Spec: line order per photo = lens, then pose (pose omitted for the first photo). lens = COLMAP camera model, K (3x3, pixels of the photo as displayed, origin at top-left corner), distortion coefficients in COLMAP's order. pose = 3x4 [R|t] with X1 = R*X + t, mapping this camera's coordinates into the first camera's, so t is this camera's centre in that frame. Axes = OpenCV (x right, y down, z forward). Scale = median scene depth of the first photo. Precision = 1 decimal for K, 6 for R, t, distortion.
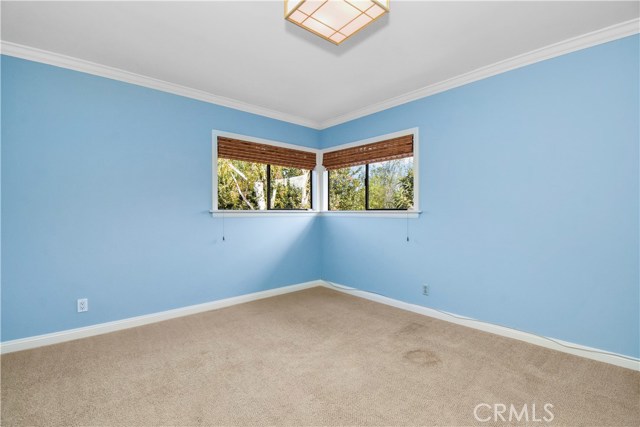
lens RADIAL K [[287.8, 0, 320.0], [0, 287.8, 213.5], [0, 0, 1]] dist [-0.000846, -0.000145]
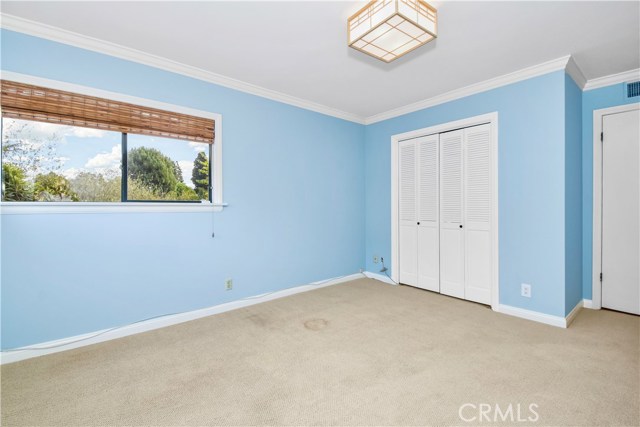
lens RADIAL K [[285.1, 0, 319.9], [0, 285.1, 208.1], [0, 0, 1]] dist [0.013348, -0.000028]
pose [[0.043800, -0.009349, 0.998997, -0.591252], [0.004451, 0.999948, 0.009163, -0.002789], [-0.999030, 0.004045, 0.043839, 0.647525]]
